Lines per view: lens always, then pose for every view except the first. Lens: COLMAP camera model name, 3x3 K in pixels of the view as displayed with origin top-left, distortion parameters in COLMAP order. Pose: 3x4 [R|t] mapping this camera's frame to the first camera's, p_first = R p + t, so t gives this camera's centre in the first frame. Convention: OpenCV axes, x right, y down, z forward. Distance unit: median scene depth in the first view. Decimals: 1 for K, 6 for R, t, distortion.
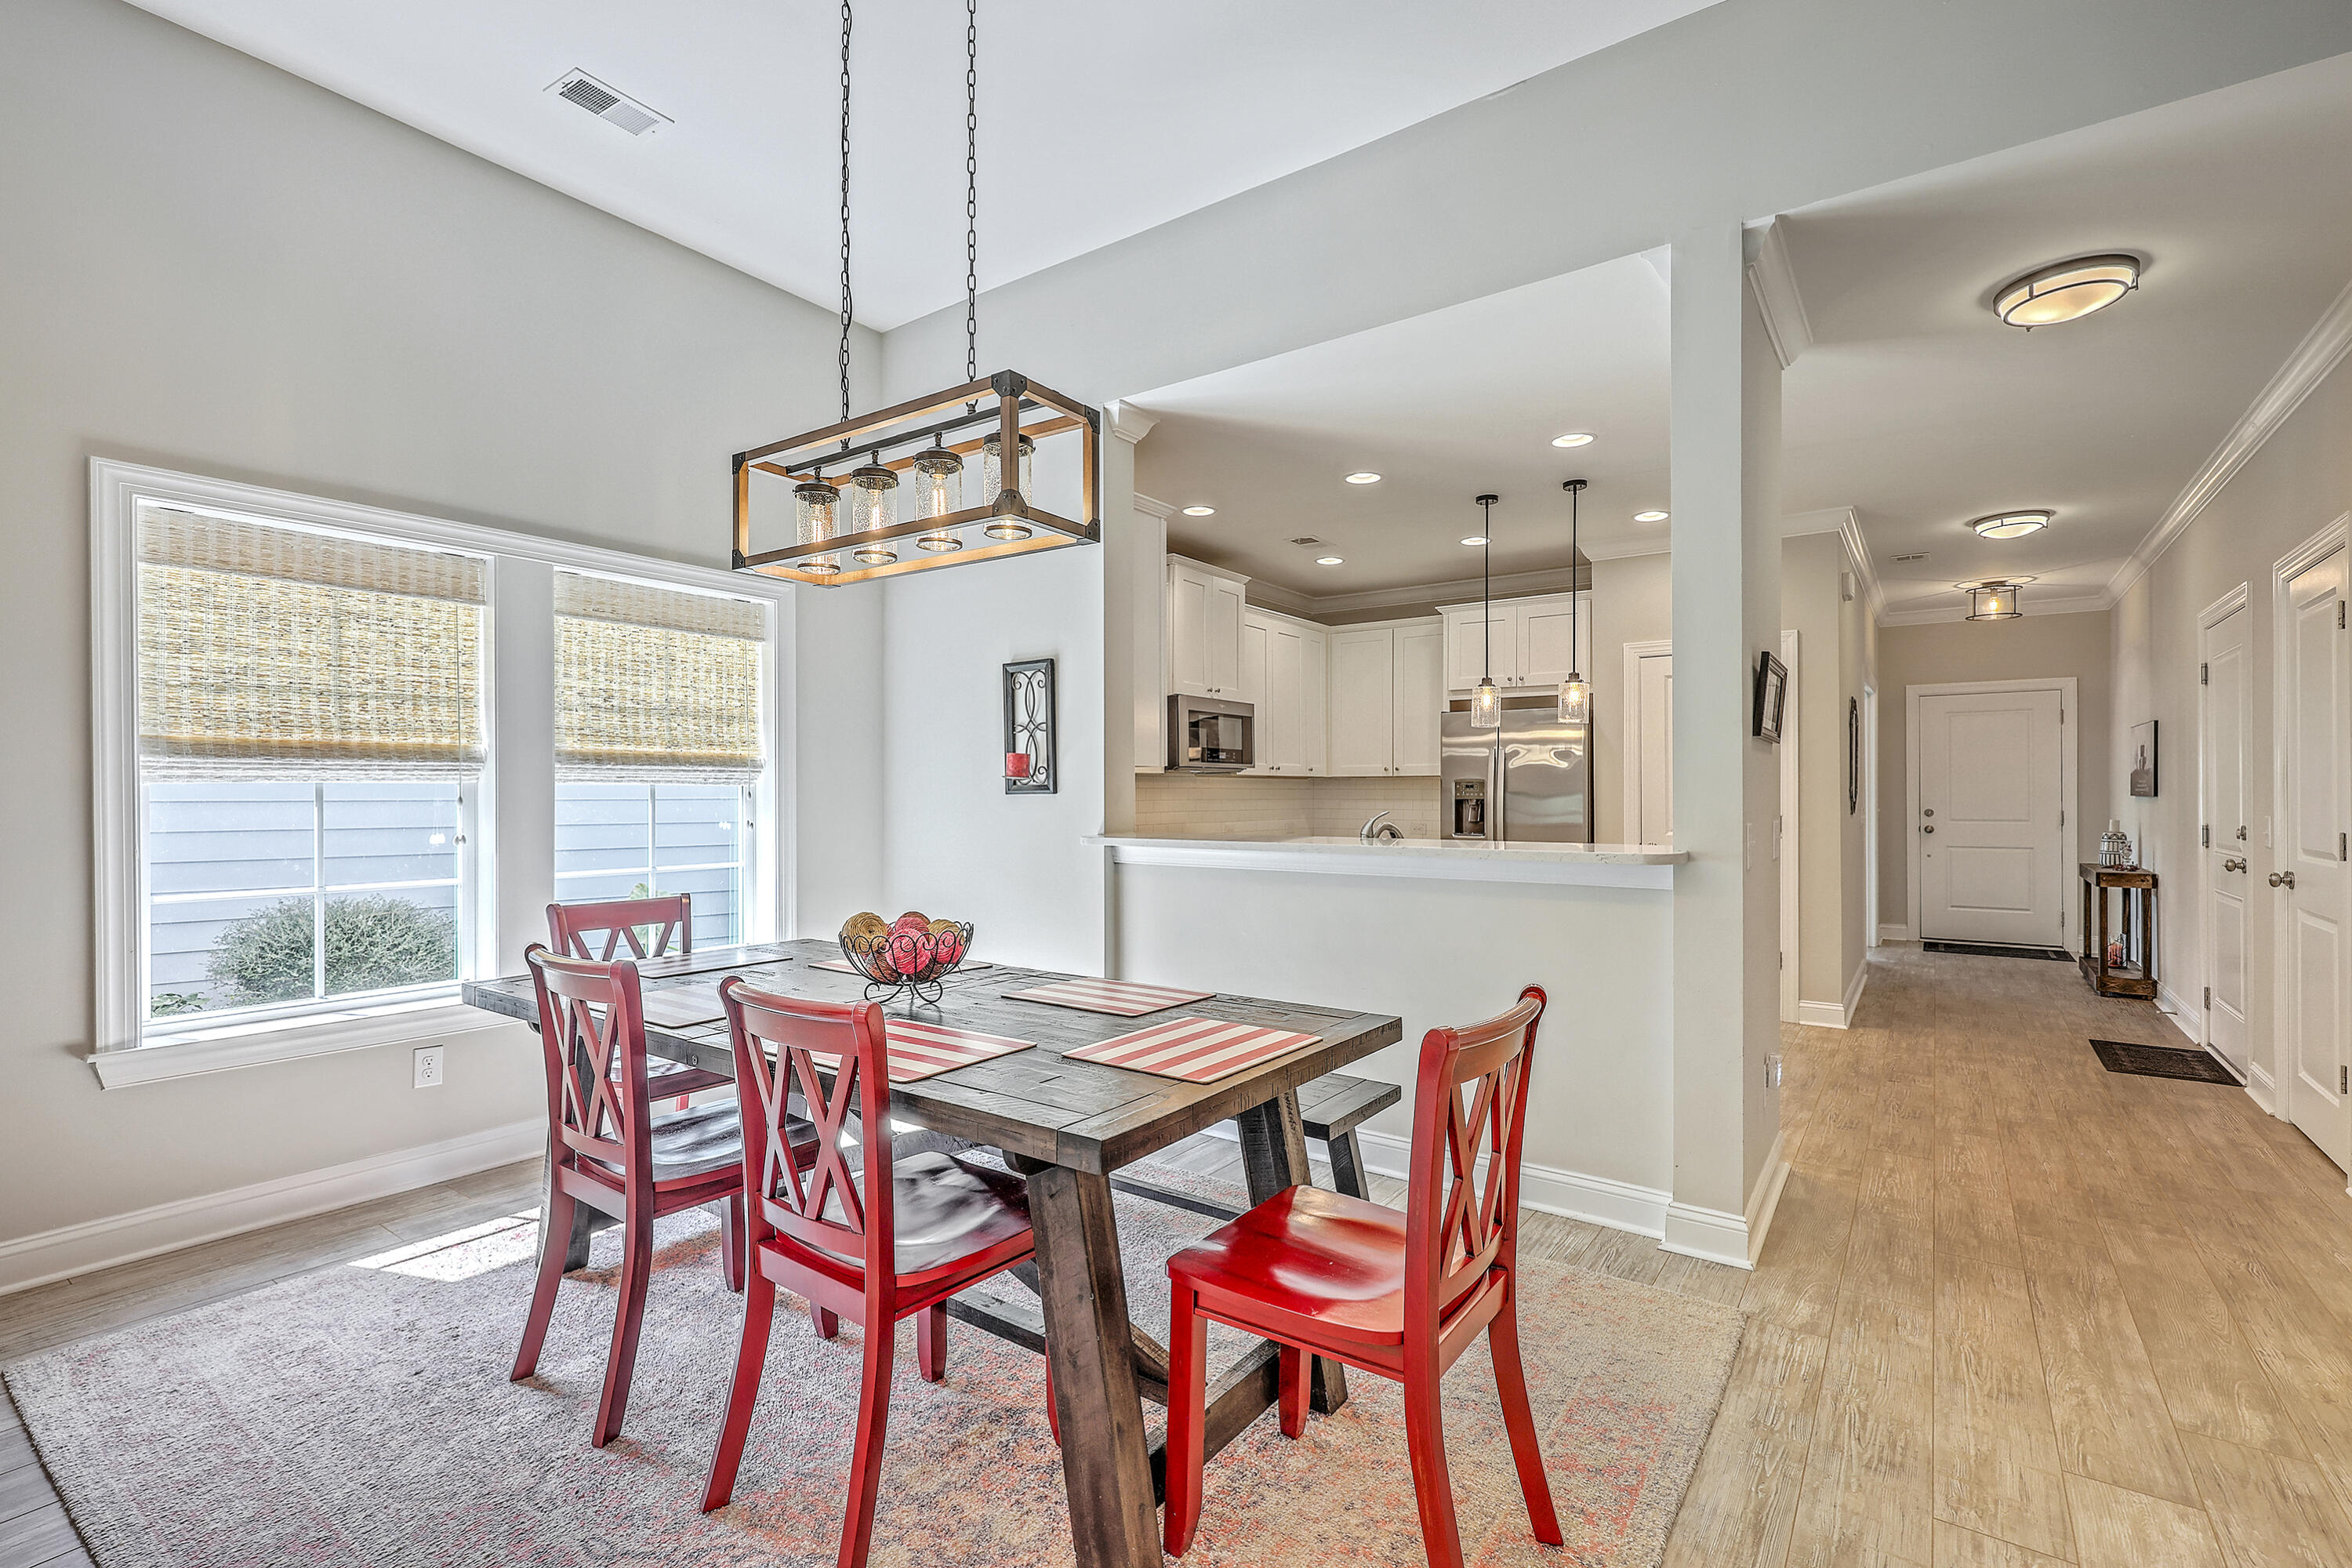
lens RADIAL K [[1057.0, 0, 1184.8], [0, 1057.0, 791.3], [0, 0, 1]] dist [0.005183, 0.000073]
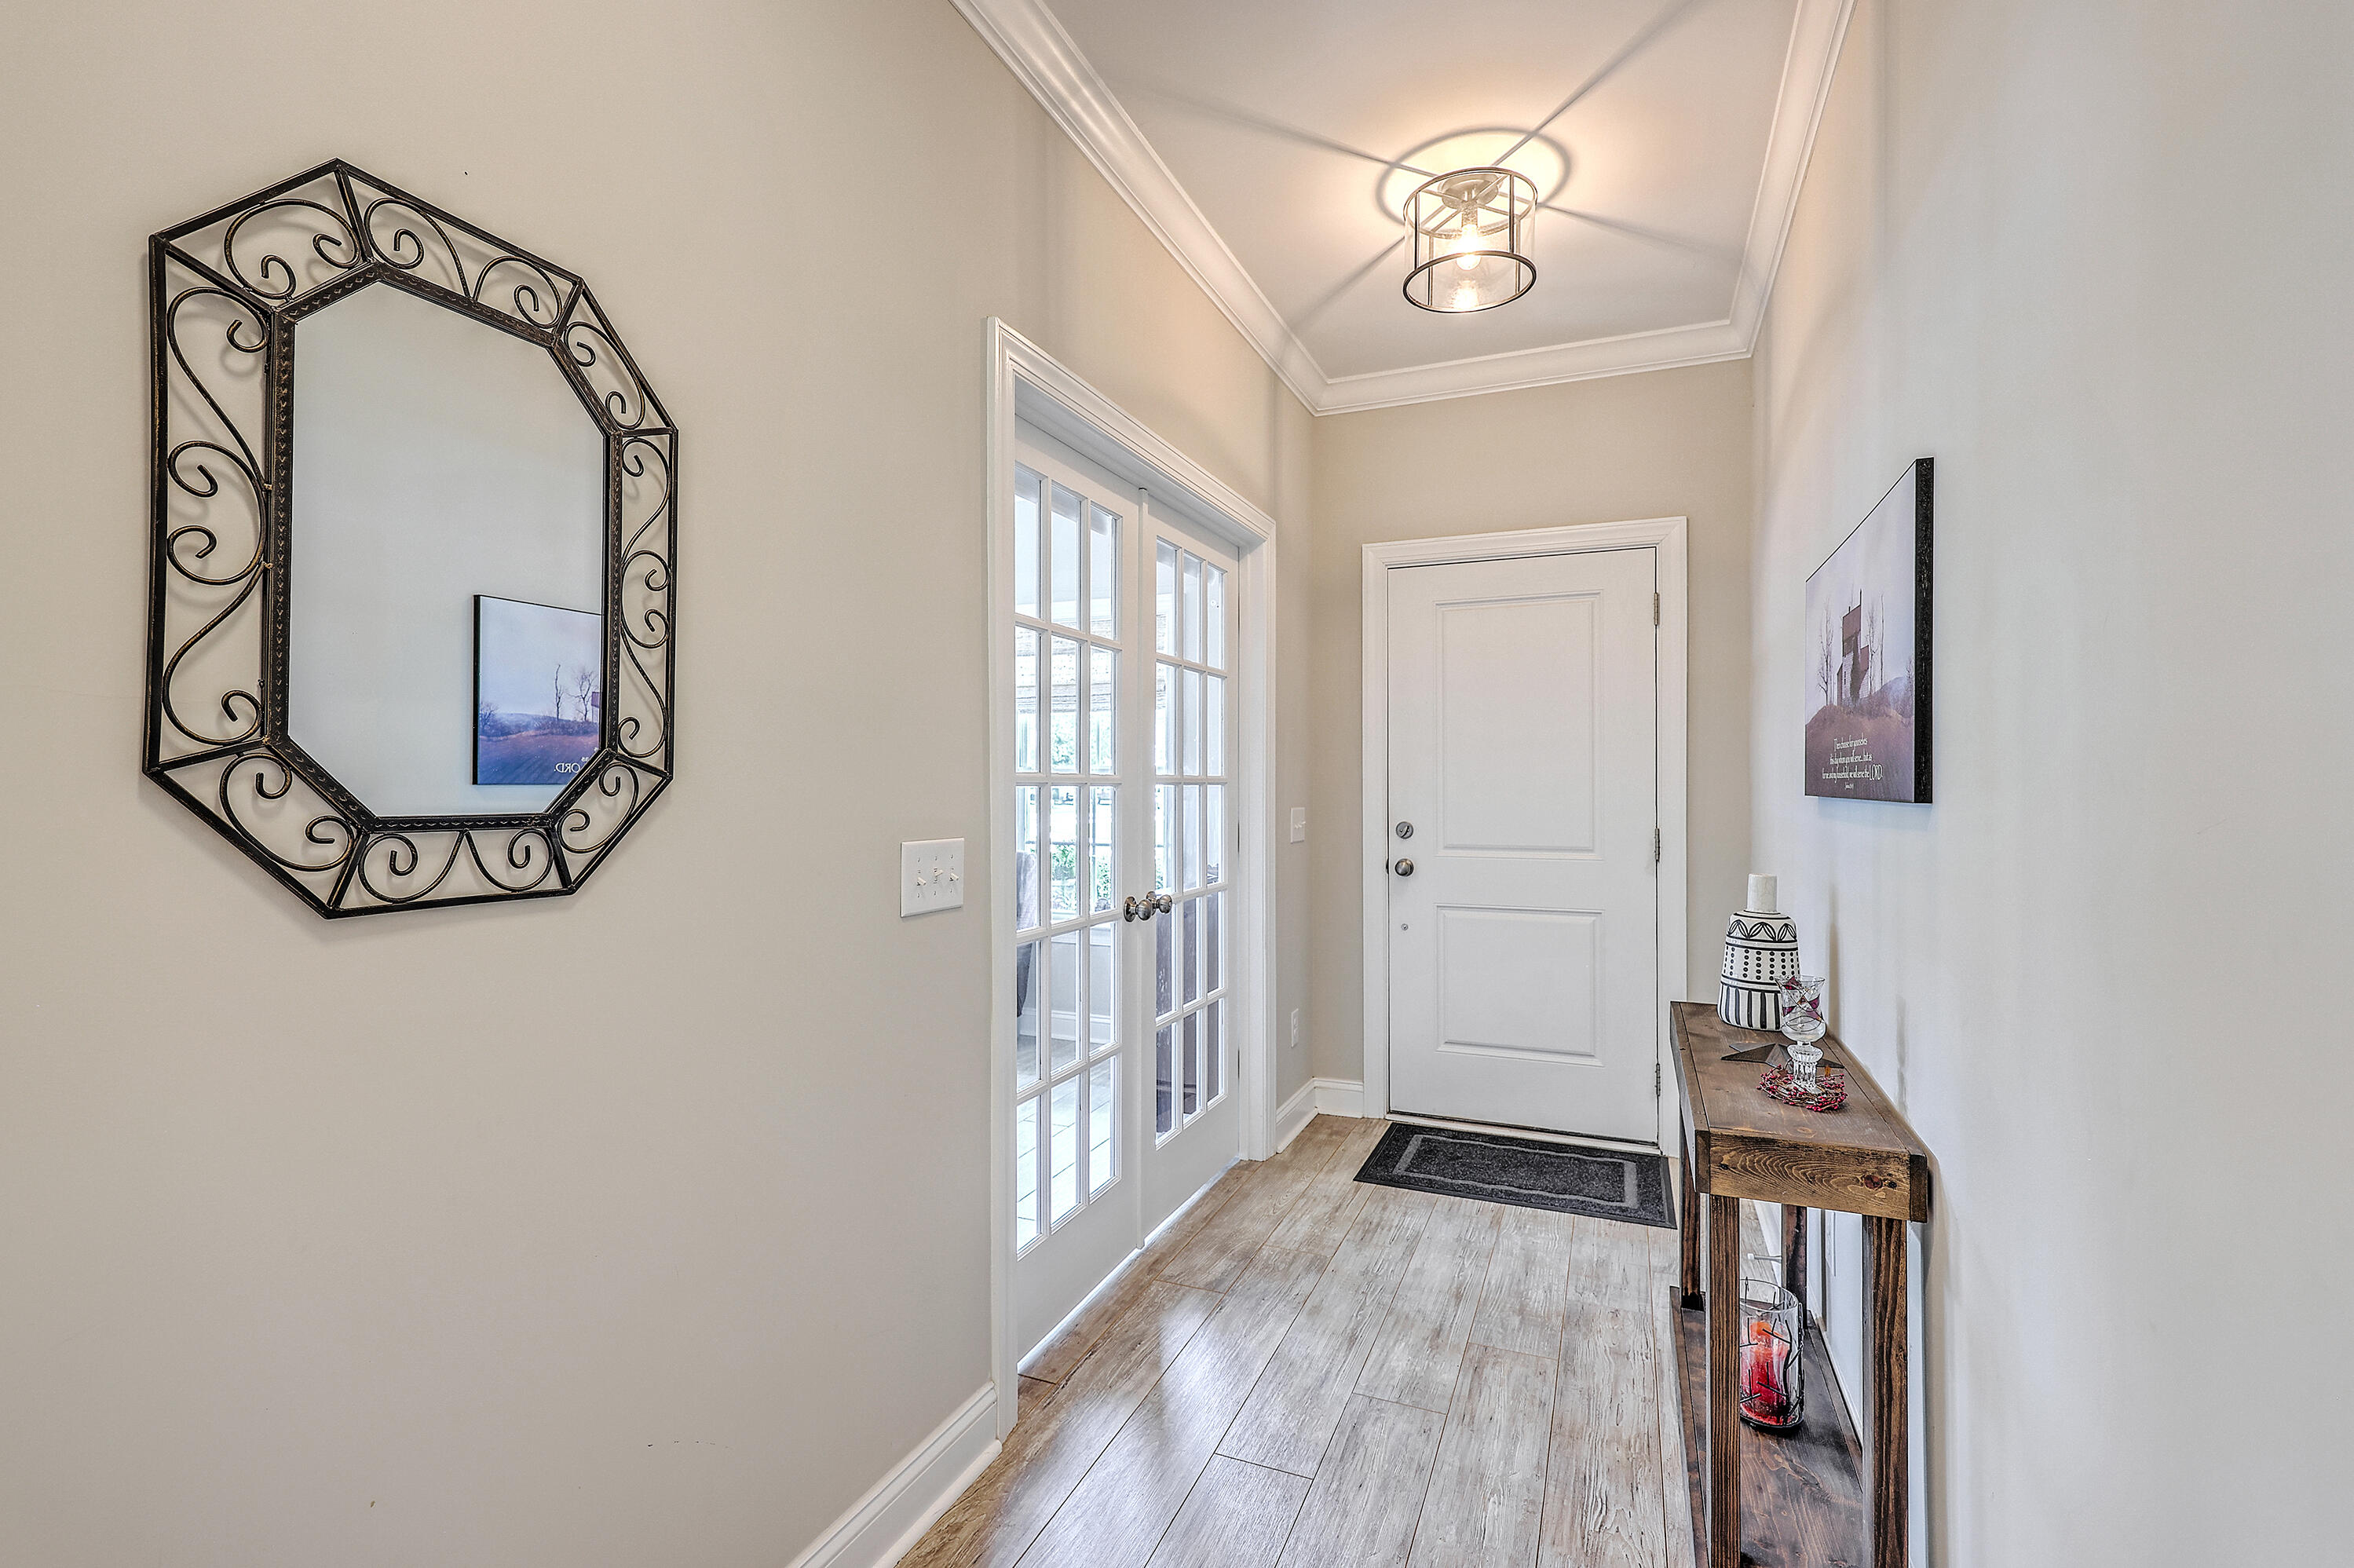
lens RADIAL K [[1057.9, 0, 1174.5], [0, 1057.9, 788.1], [0, 0, 1]] dist [0.005183, 0.000073]
pose [[0.976933, 0.002917, 0.213525, 0.650566], [-0.003735, 0.999987, 0.003430, 0.001865], [-0.213512, -0.004149, 0.976932, 0.744017]]
